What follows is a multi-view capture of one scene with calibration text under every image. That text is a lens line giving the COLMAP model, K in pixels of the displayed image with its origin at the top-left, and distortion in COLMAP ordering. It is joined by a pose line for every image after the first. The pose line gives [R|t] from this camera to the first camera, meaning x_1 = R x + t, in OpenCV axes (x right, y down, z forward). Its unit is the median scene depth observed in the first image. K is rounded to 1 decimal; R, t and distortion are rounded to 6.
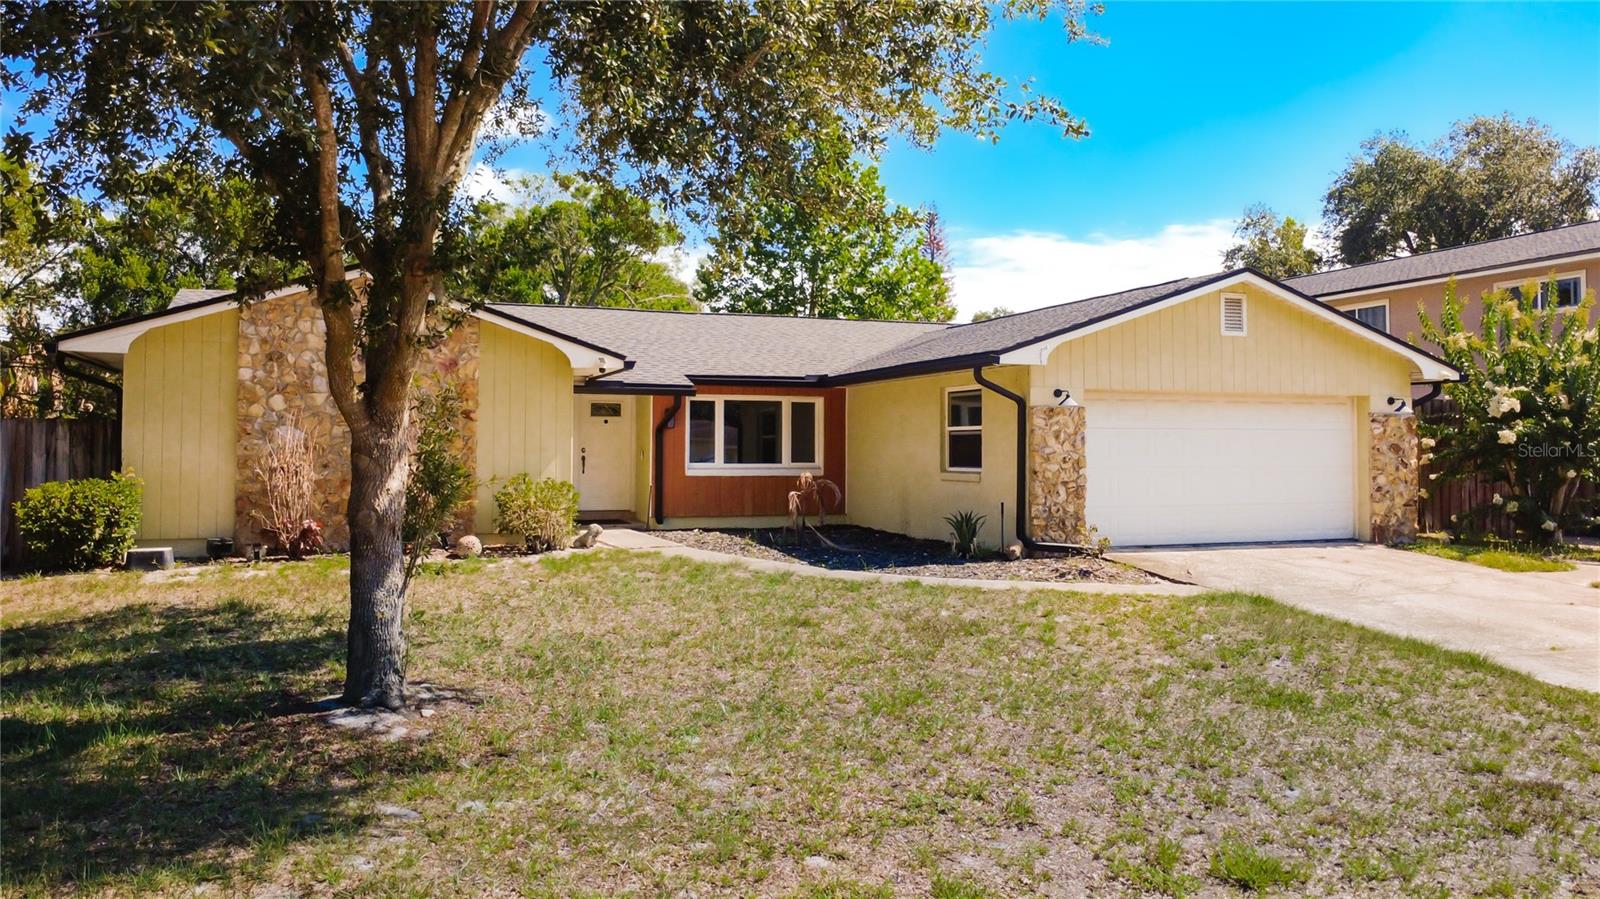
lens RADIAL K [[1198.3, 0, 795.3], [0, 1198.3, 407.4], [0, 0, 1]] dist [0.002849, -0.001233]
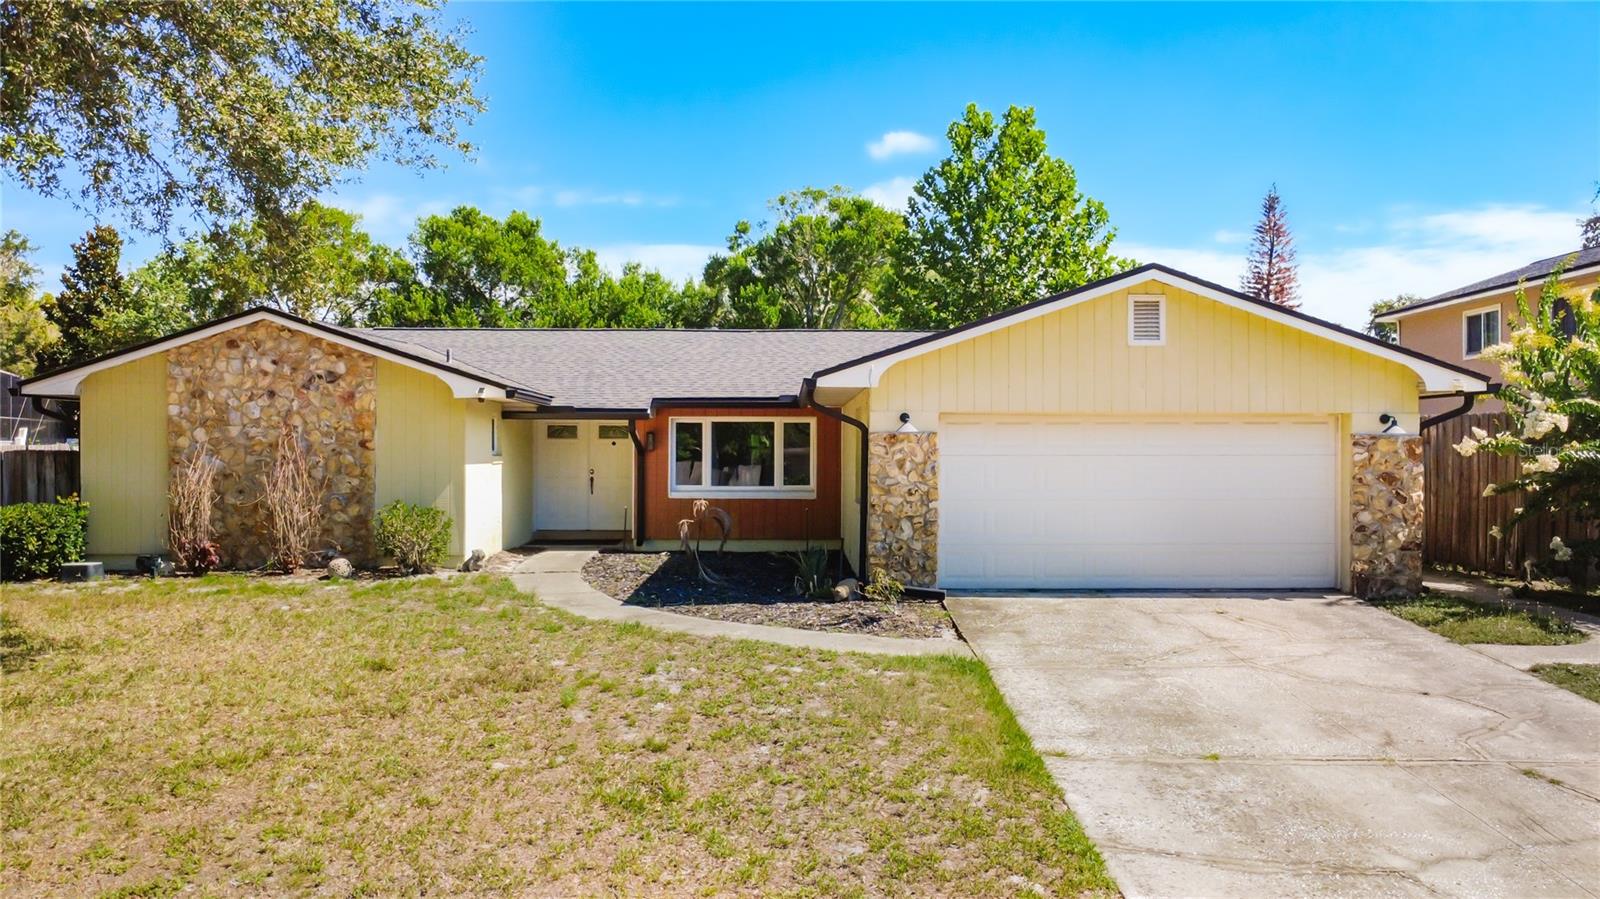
lens RADIAL K [[1184.9, 0, 800.0], [0, 1184.9, 449.5], [0, 0, 1]] dist [-0.001567, -0.000844]
pose [[0.941949, -0.001704, -0.335751, 0.444979], [0.013034, 0.999419, 0.031494, -0.017108], [0.335502, -0.034042, 0.941424, 0.136607]]
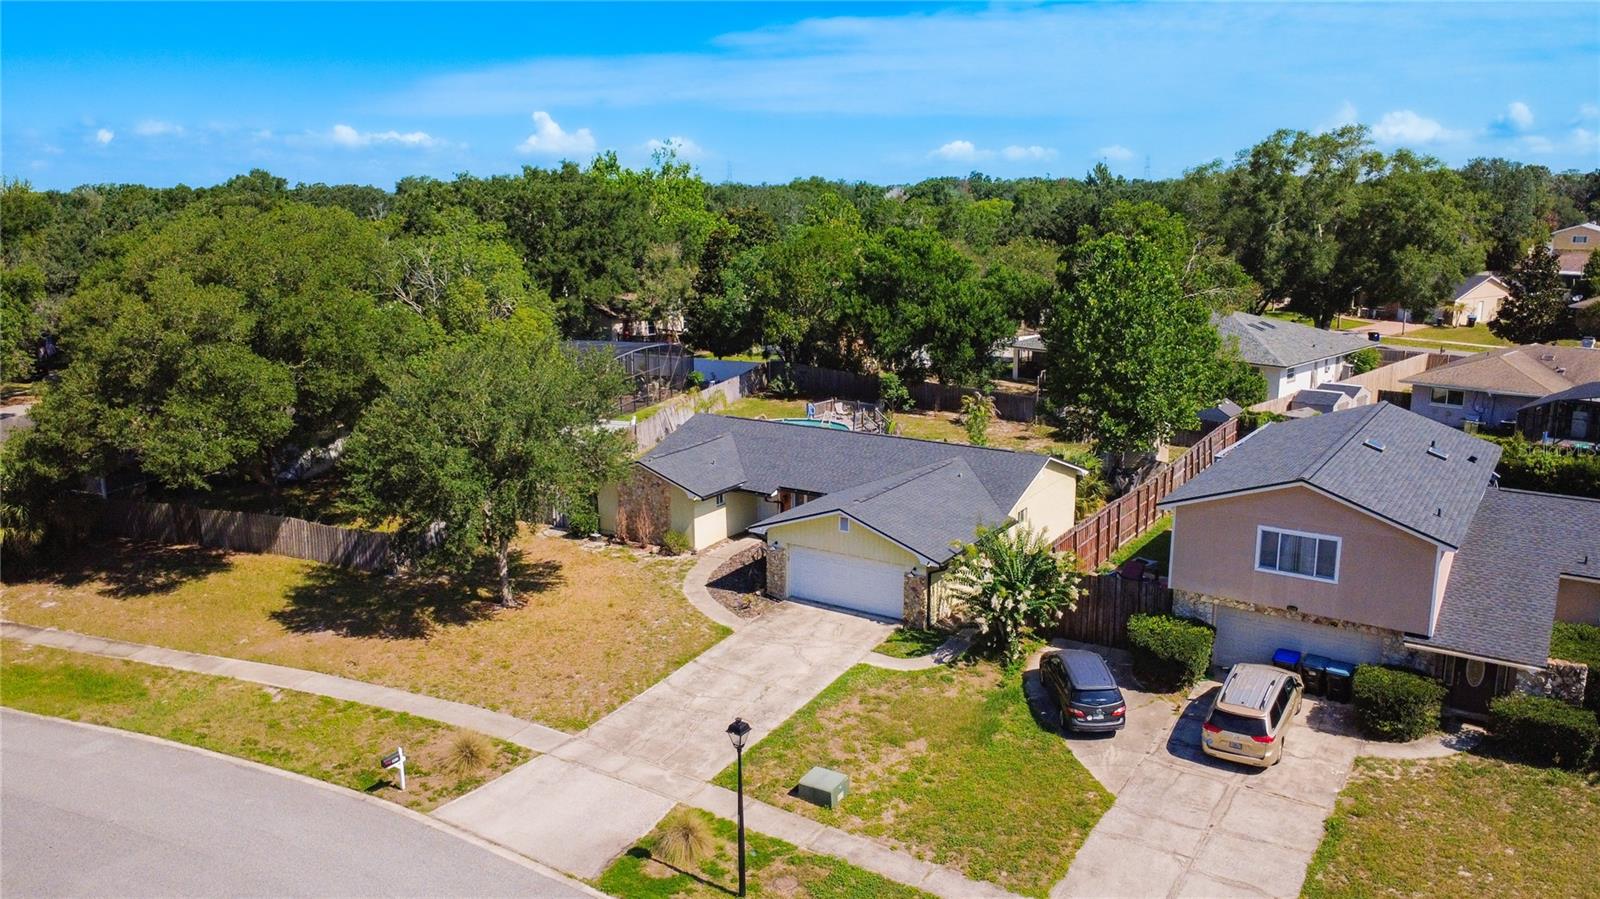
lens RADIAL K [[1117.5, 0, 801.6], [0, 1117.5, 501.4], [0, 0, 1]] dist [0.001160, 0.000224]
pose [[0.605809, 0.201350, -0.769710, 2.255311], [0.031858, 0.960531, 0.276341, -0.828254], [0.794972, -0.191931, 0.575484, -0.440666]]
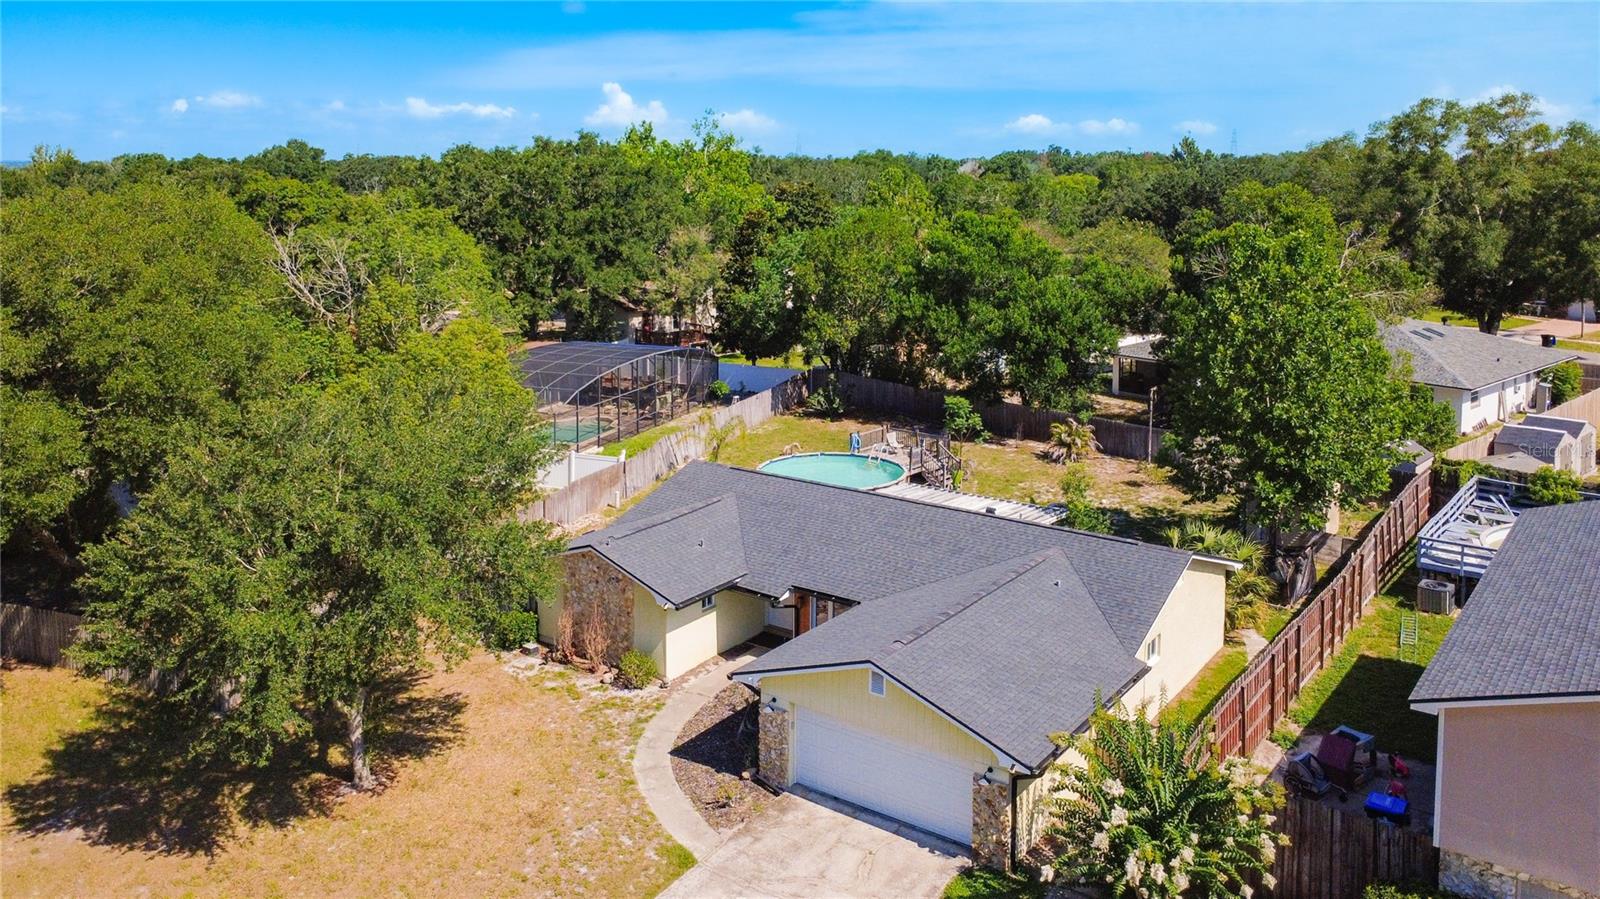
lens RADIAL K [[1188.5, 0, 810.0], [0, 1188.5, 296.0], [0, 0, 1]] dist [-0.000689, -0.001197]
pose [[0.563307, 0.082395, -0.822129, 1.678249], [0.027335, 0.992612, 0.118210, -0.829720], [0.825795, -0.089061, 0.556893, 0.100614]]
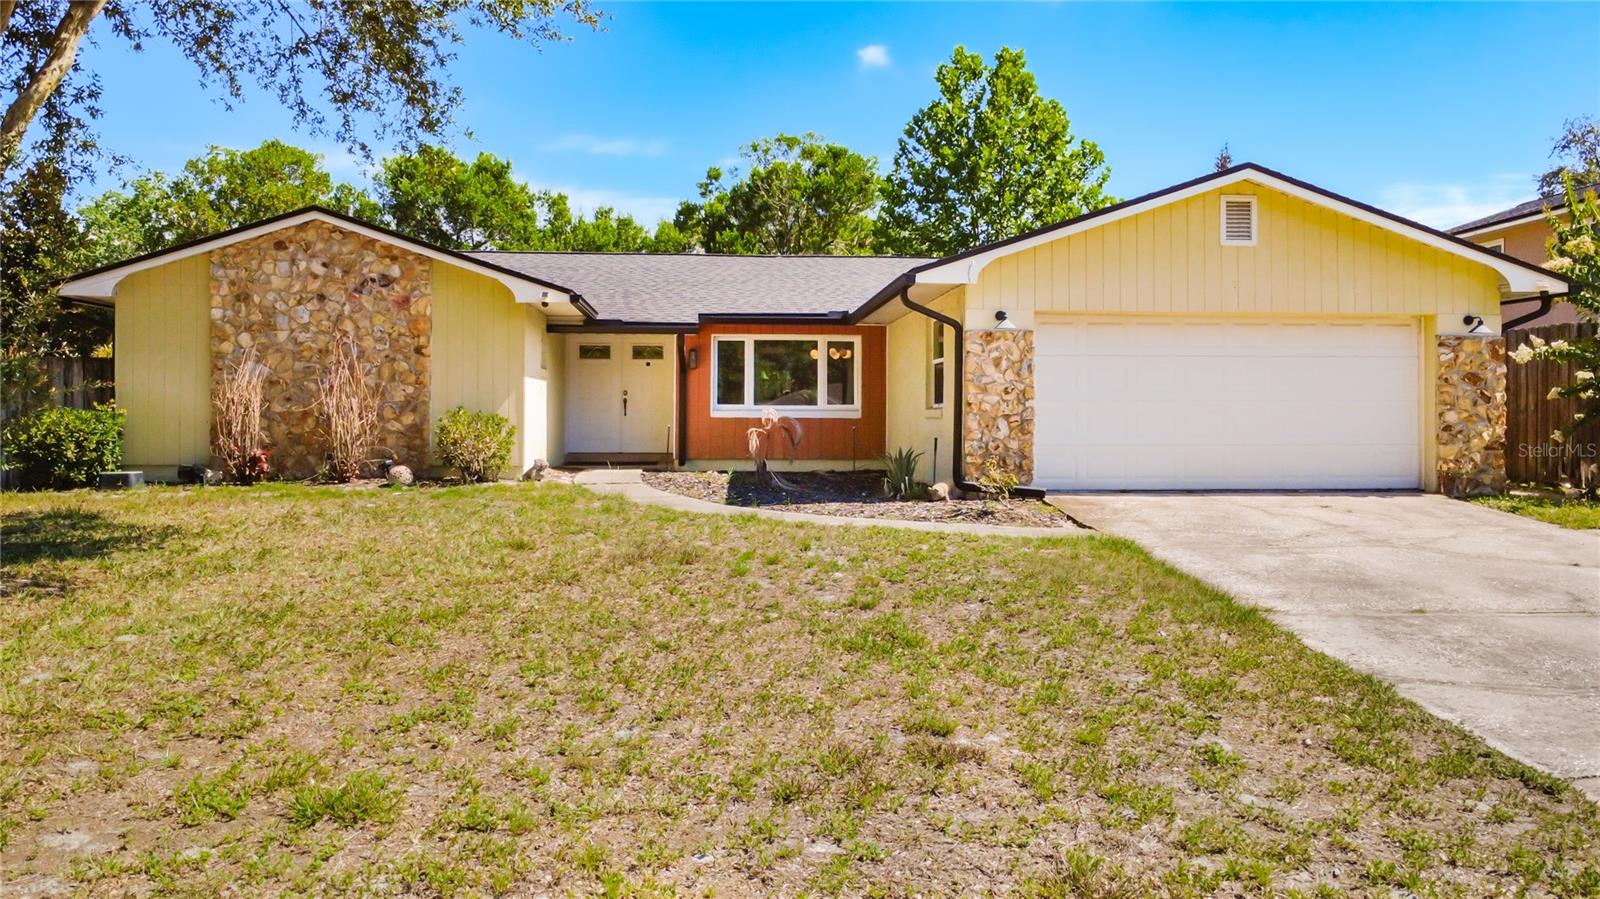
lens RADIAL K [[1194.2, 0, 798.4], [0, 1194.2, 404.5], [0, 0, 1]] dist [-0.000296, 0.000612]
pose [[0.959773, -0.003333, -0.280757, 0.324966], [0.009945, 0.999706, 0.022128, 0.033102], [0.280601, -0.024030, 0.959524, 0.106964]]
